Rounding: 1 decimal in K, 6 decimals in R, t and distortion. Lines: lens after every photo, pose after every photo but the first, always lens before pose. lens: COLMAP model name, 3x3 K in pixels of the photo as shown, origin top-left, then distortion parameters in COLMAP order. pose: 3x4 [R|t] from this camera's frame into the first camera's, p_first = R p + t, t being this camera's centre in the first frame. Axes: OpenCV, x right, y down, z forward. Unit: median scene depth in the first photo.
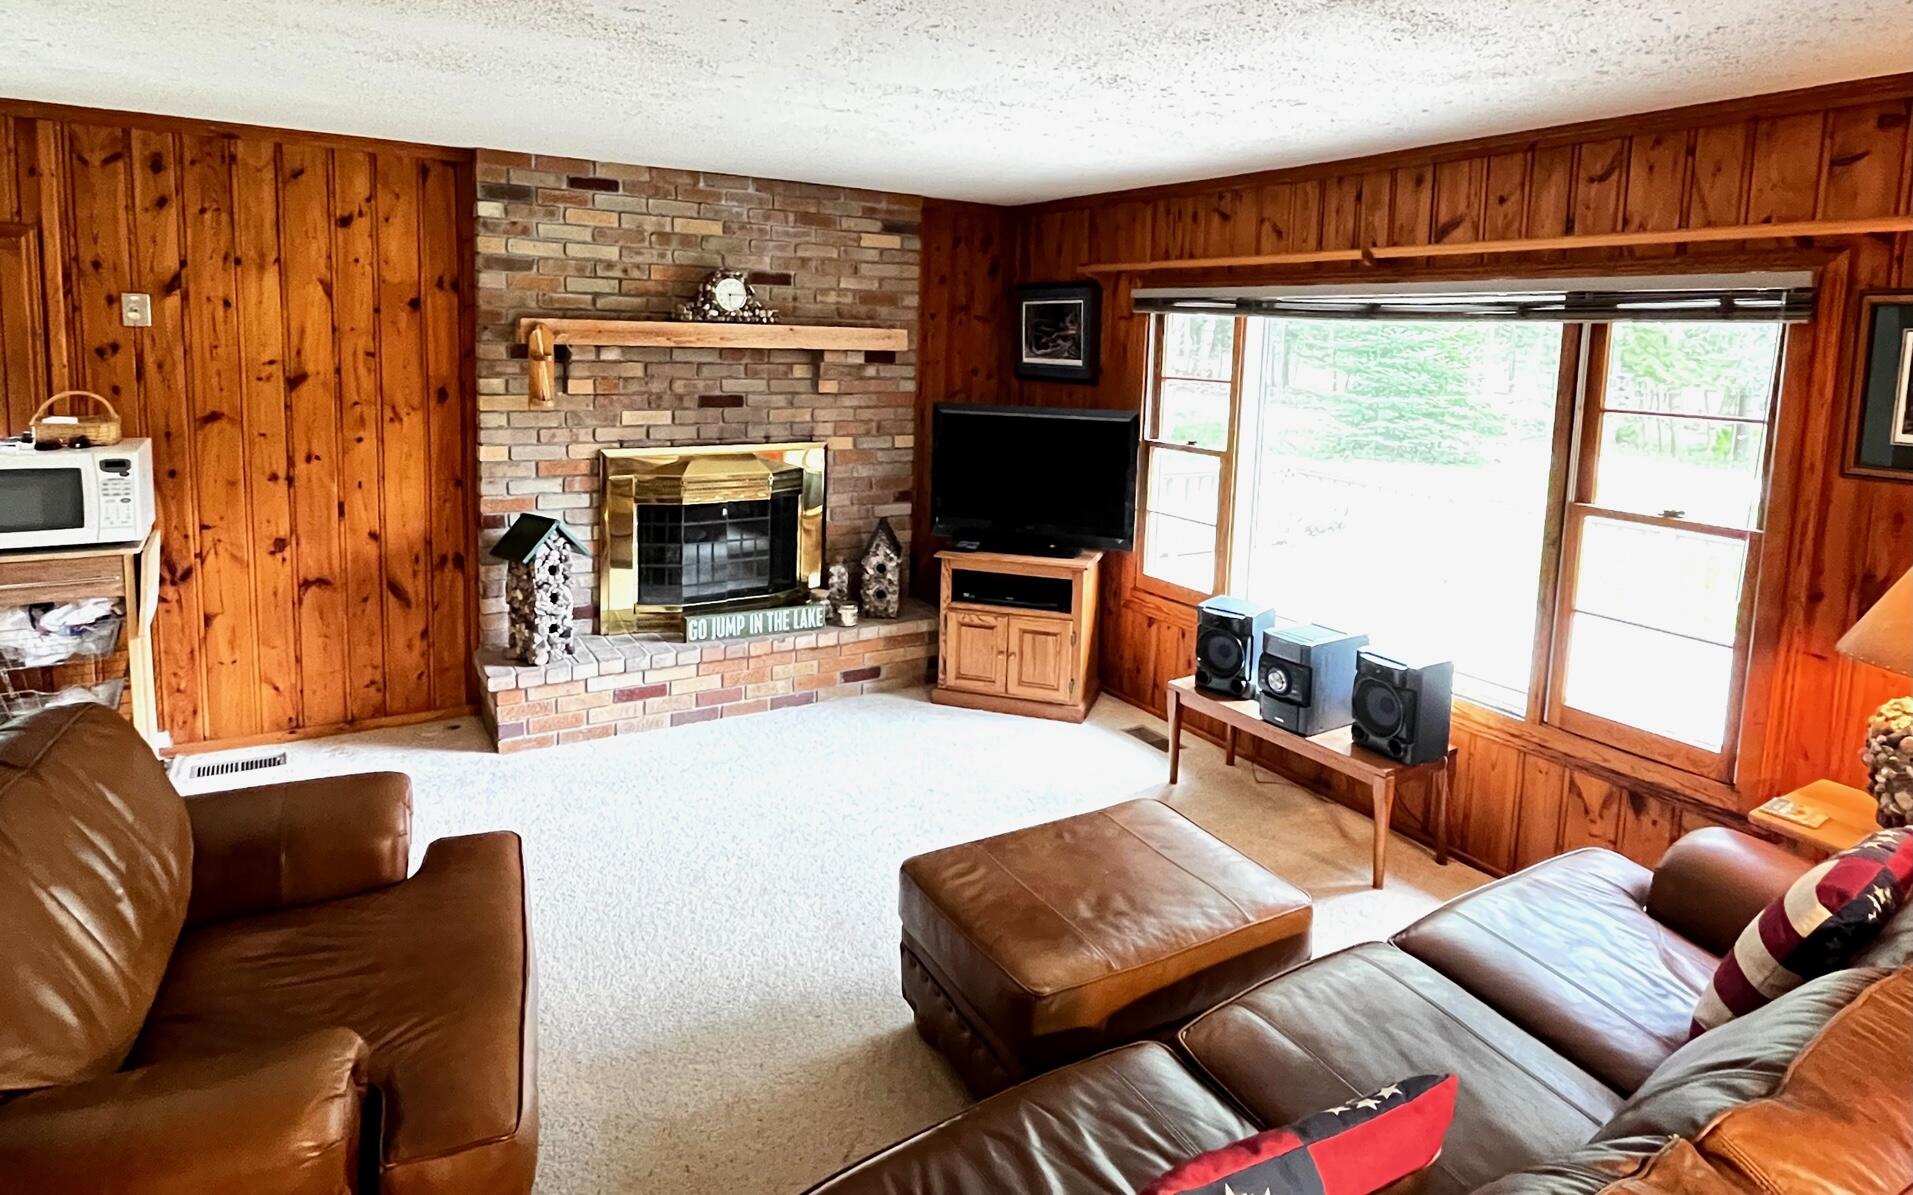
lens RADIAL K [[1492.7, 0, 956.5], [0, 1492.7, 597.5], [0, 0, 1]] dist [-0.006302, -0.001788]
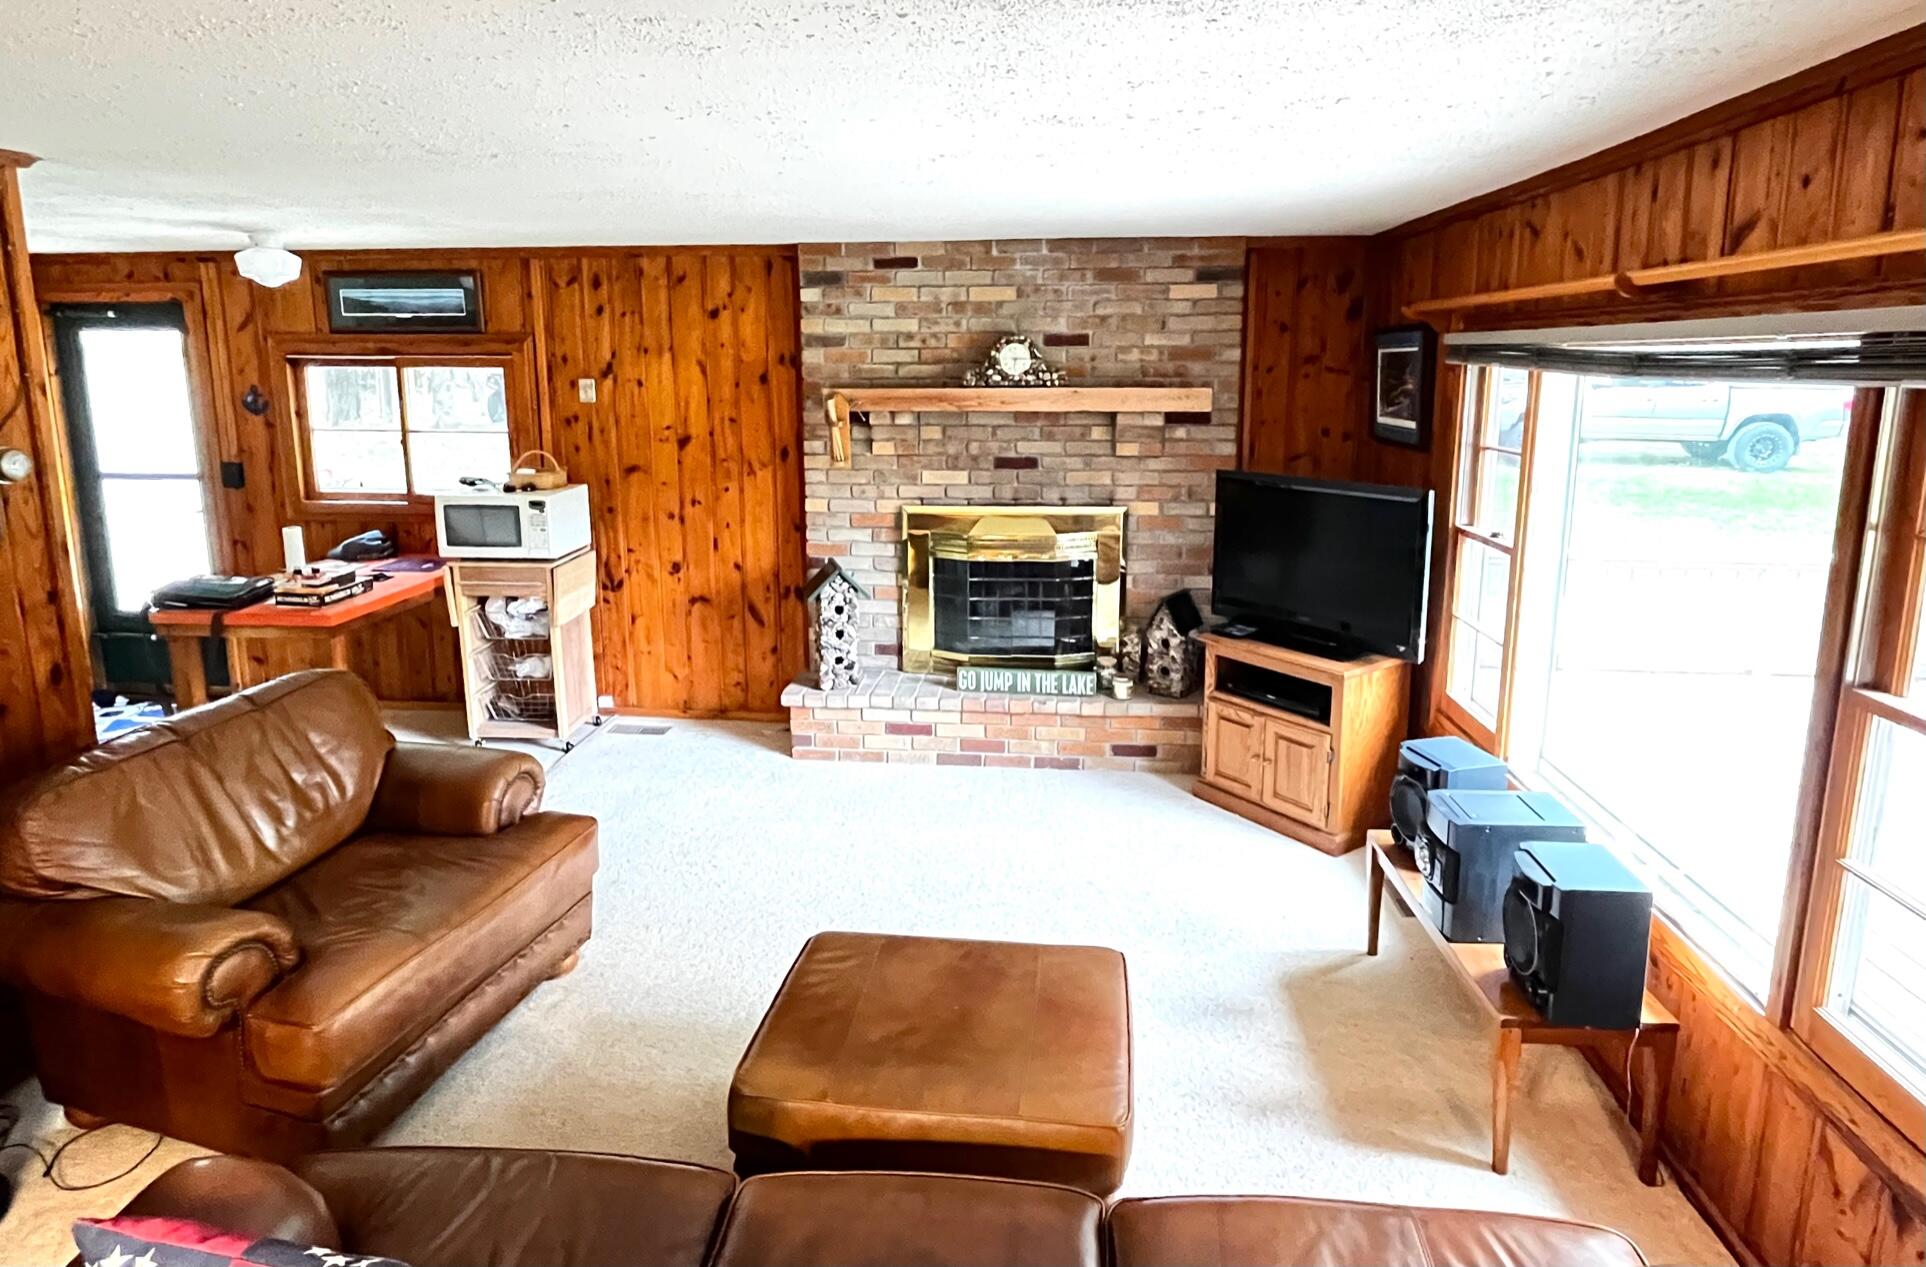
lens RADIAL K [[1423.6, 0, 963.5], [0, 1423.6, 671.0], [0, 0, 1]] dist [0.000554, -0.000712]
pose [[0.642823, 0.143999, -0.752358, 0.601198], [-0.096936, 0.989568, 0.106577, -0.094619], [0.759857, 0.004420, 0.650076, 0.351308]]
